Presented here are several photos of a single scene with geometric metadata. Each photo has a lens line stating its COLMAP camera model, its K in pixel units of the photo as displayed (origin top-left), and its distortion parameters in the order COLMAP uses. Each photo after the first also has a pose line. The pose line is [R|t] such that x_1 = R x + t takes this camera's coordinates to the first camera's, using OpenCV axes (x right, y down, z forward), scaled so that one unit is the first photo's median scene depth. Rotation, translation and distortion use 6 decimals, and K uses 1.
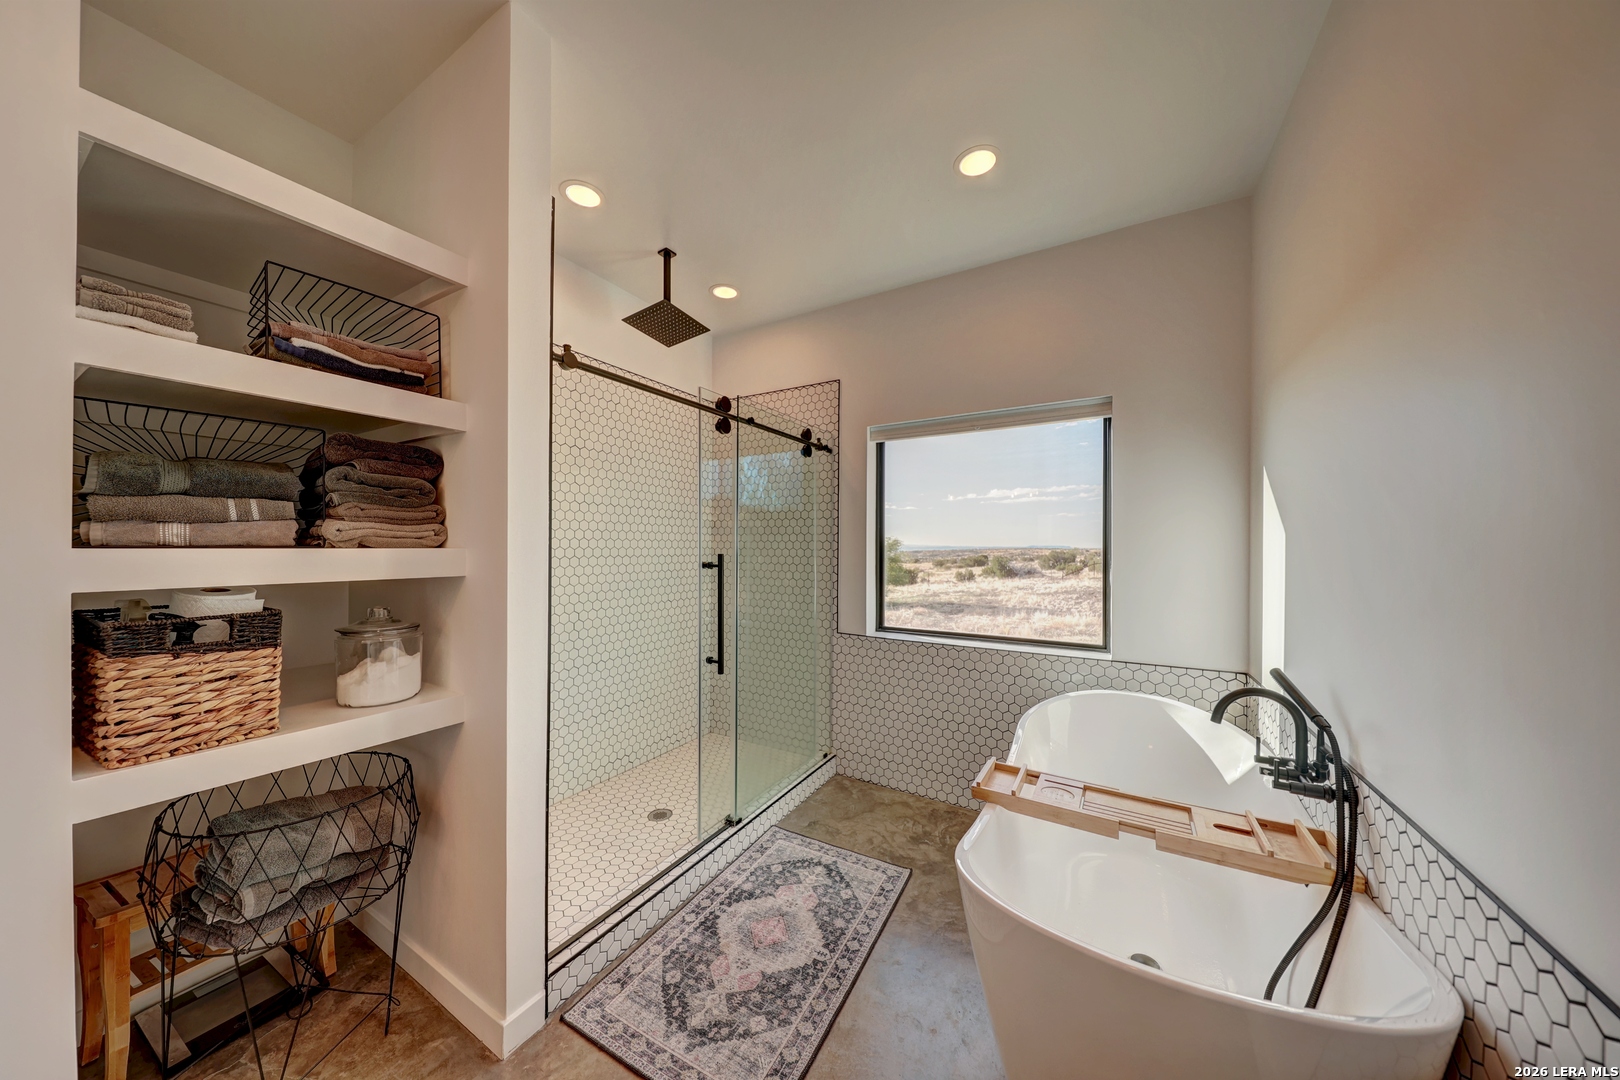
lens RADIAL K [[520.4, 0, 805.7], [0, 520.4, 541.8], [0, 0, 1]] dist [0.001376, -0.001792]
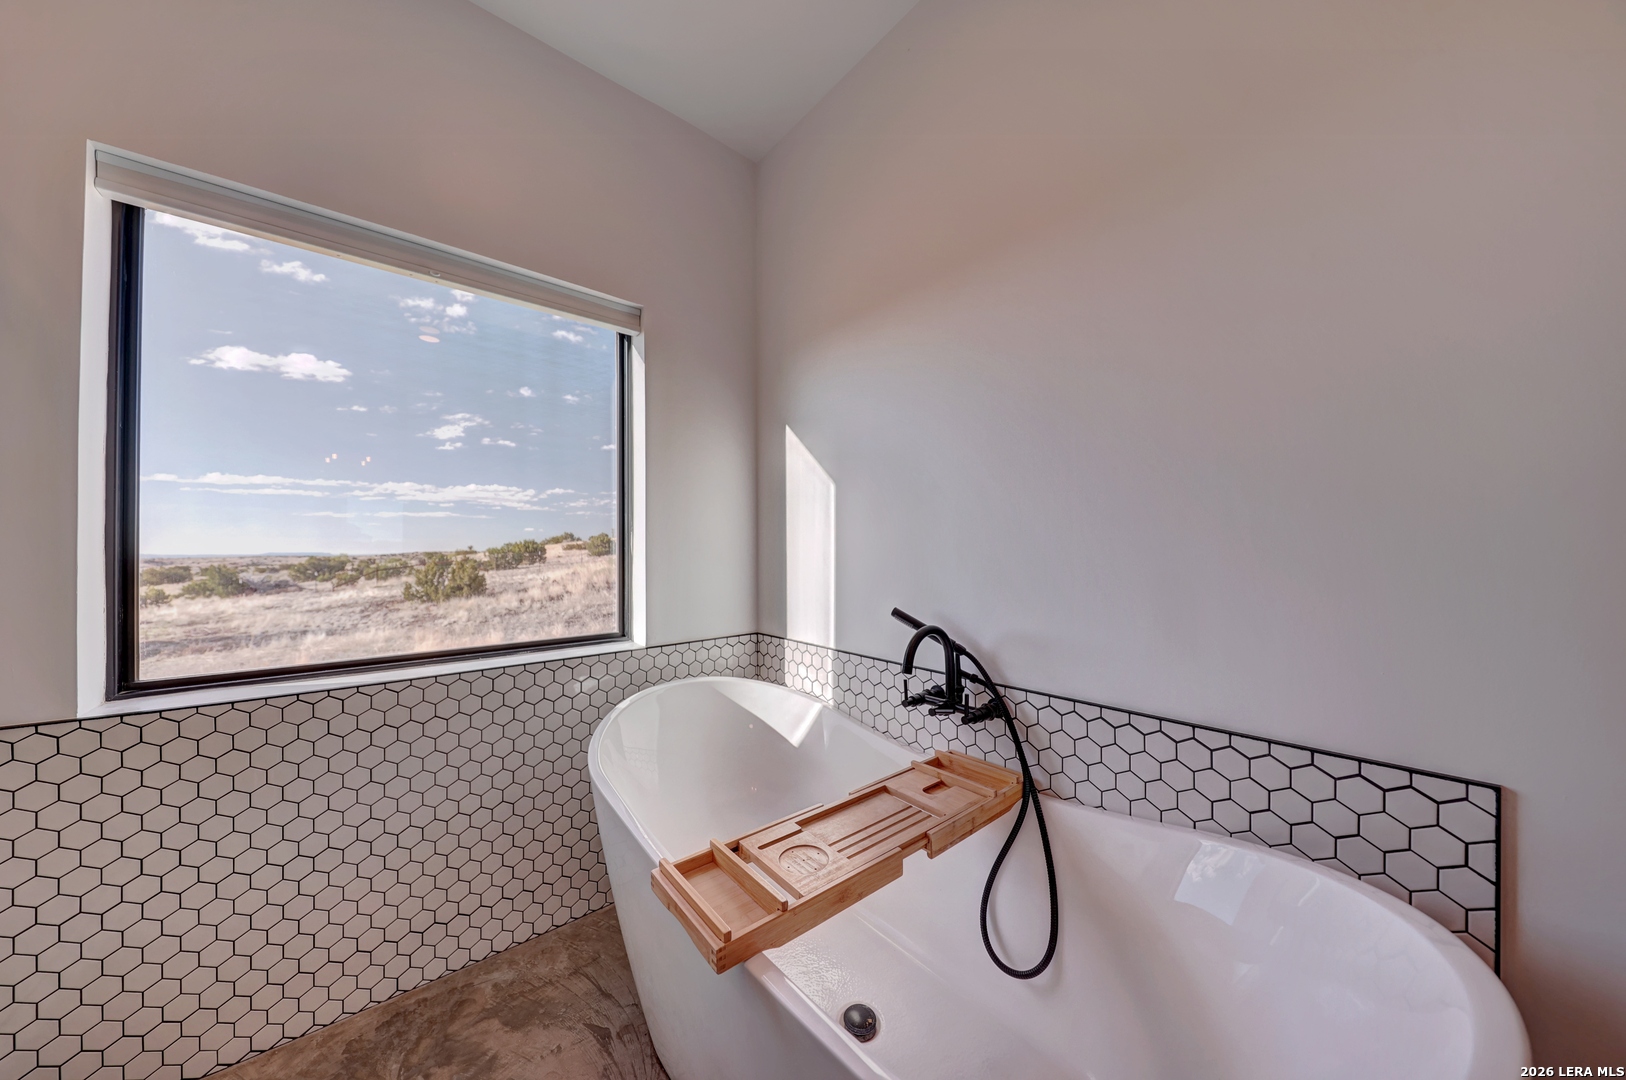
lens RADIAL K [[522.4, 0, 815.6], [0, 522.4, 543.5], [0, 0, 1]] dist [0.001376, -0.001792]
pose [[0.347895, 0.001631, 0.937532, -0.041660], [0.003634, 0.999989, -0.003088, 0.063854], [-0.937526, 0.004481, 0.347885, 0.407982]]
